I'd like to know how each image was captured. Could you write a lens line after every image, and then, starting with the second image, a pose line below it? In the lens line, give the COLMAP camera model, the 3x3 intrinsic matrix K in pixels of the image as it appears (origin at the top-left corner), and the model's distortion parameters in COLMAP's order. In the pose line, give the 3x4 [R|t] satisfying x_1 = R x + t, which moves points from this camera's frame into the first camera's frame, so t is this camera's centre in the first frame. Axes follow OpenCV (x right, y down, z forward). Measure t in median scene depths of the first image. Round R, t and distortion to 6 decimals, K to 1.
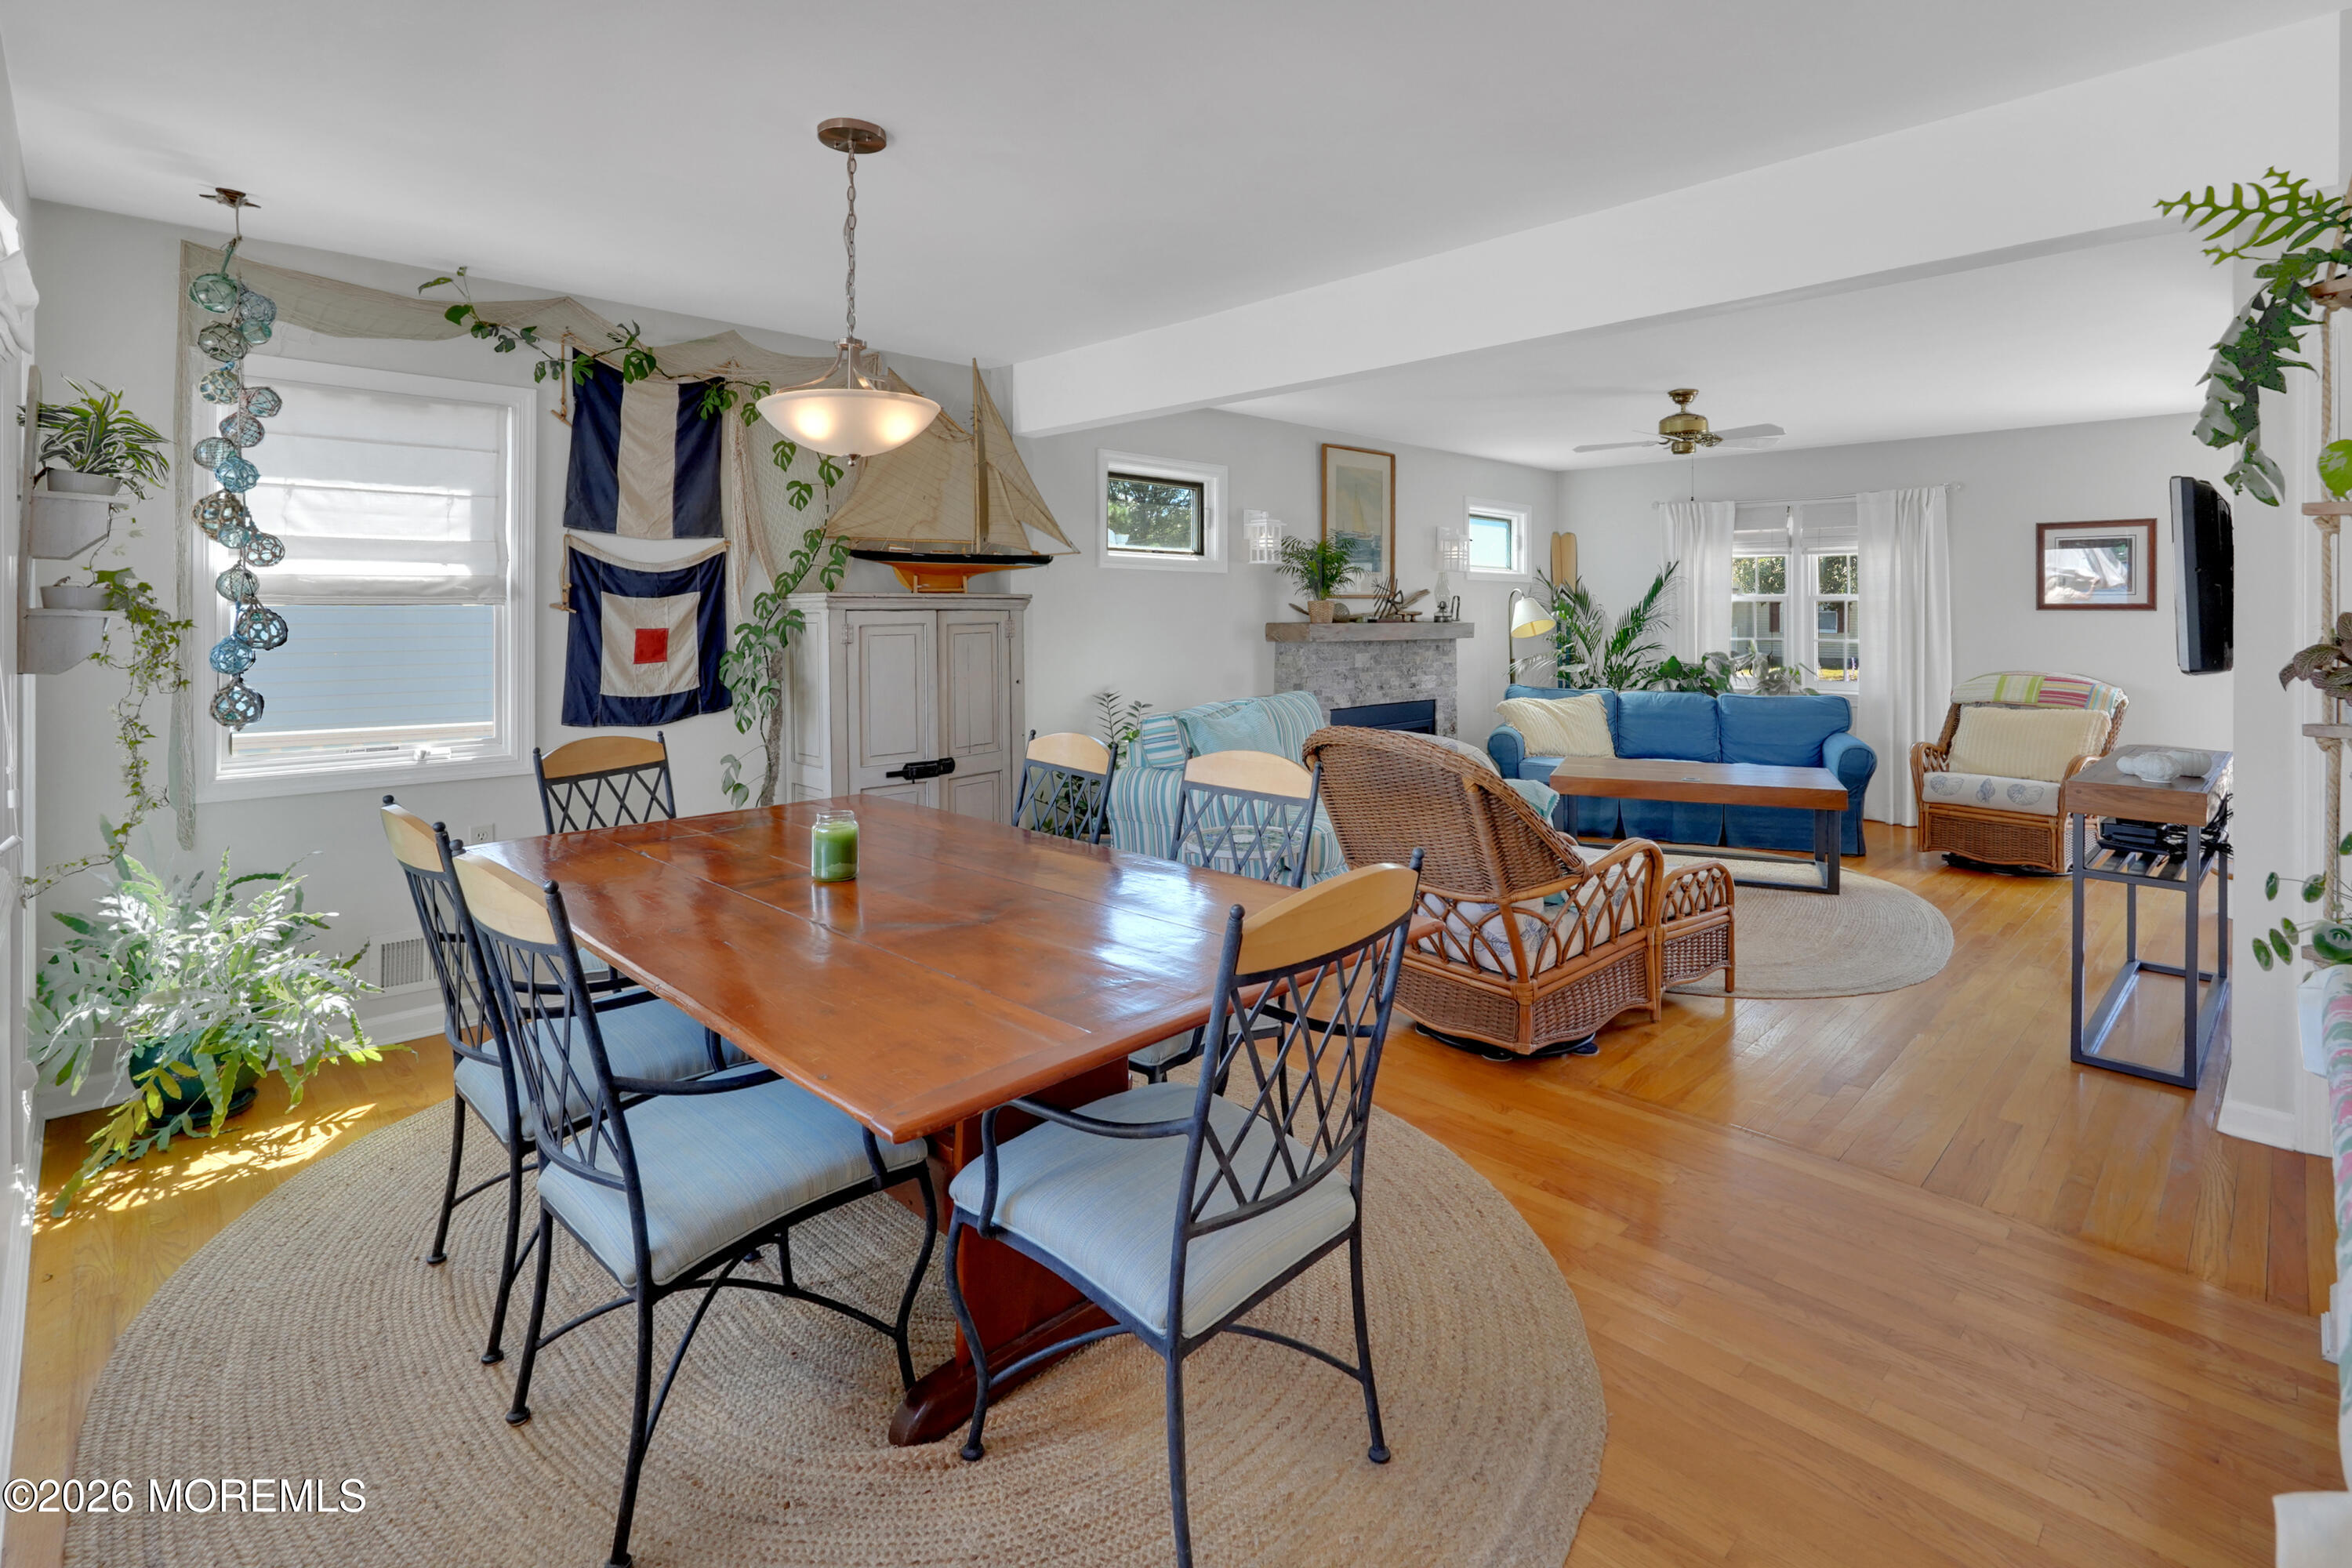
lens RADIAL K [[1118.9, 0, 1141.1], [0, 1118.9, 611.8], [0, 0, 1]] dist [-0.001016, 0.000354]
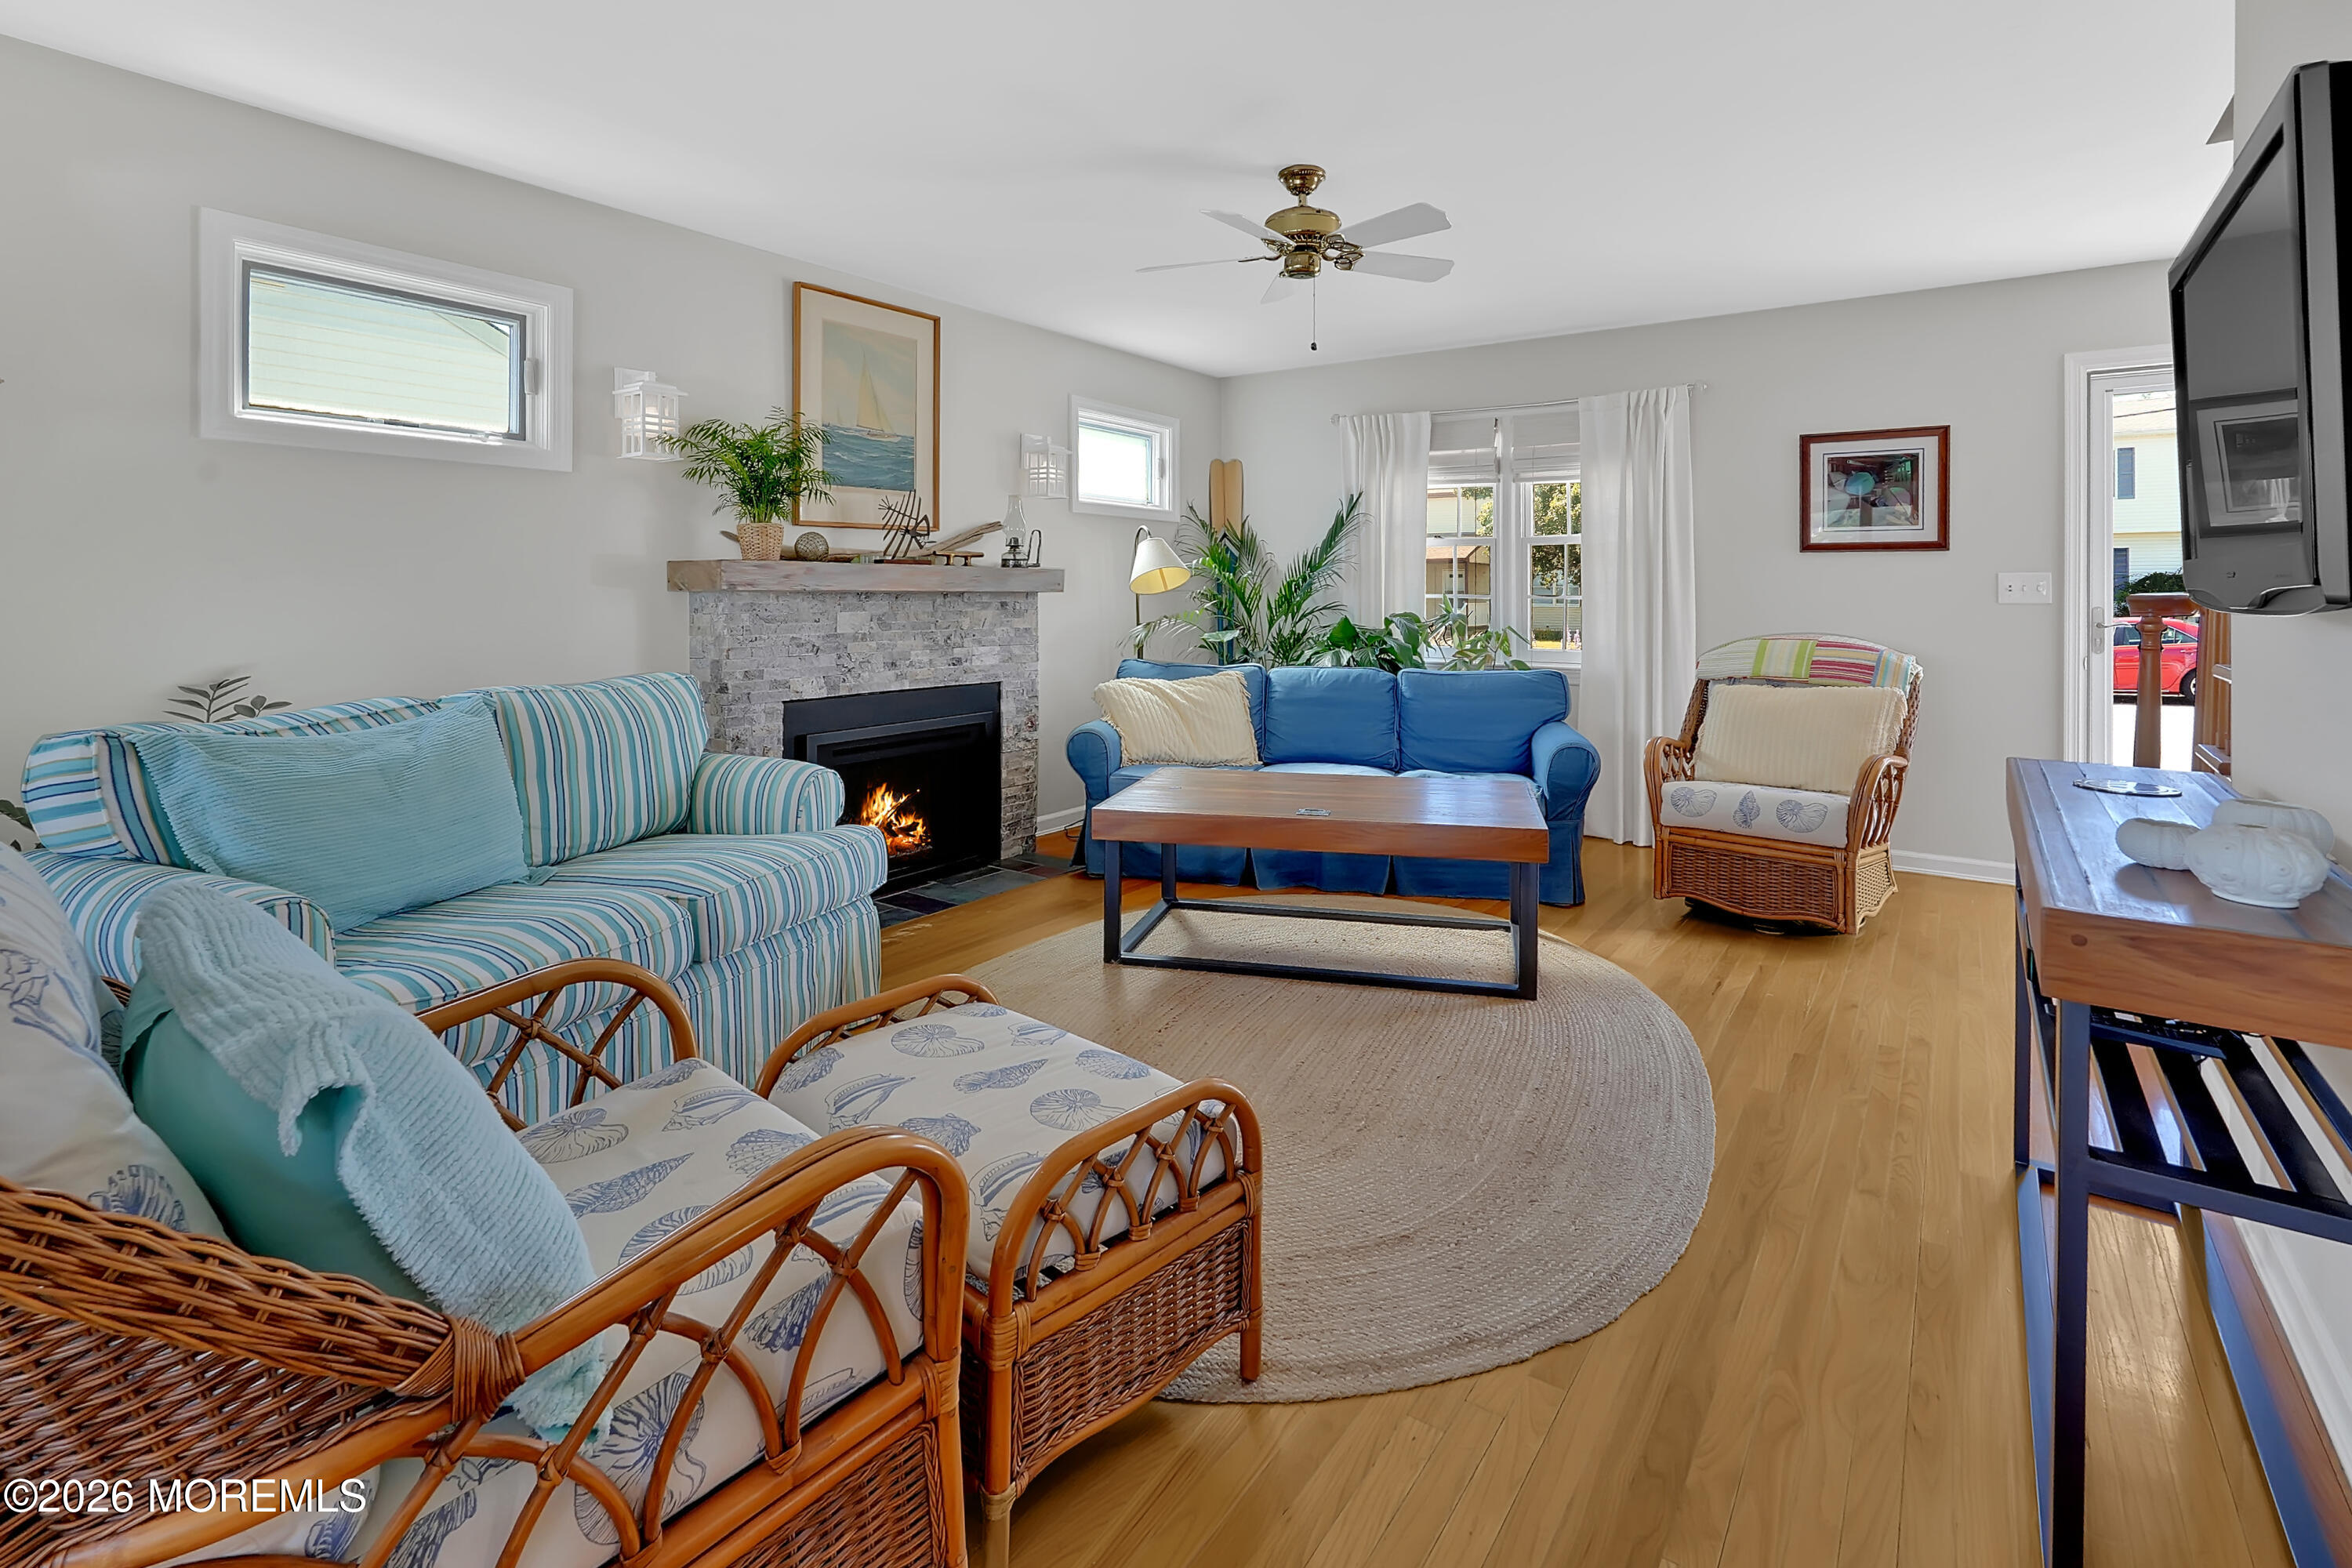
lens RADIAL K [[1130.2, 0, 1091.6], [0, 1130.2, 592.0], [0, 0, 1]] dist [-0.006519, -0.000775]
pose [[0.989306, -0.000025, 0.145852, 0.224888], [-0.000237, 0.999998, 0.001776, 0.023499], [-0.145852, -0.001792, 0.989305, 0.326431]]
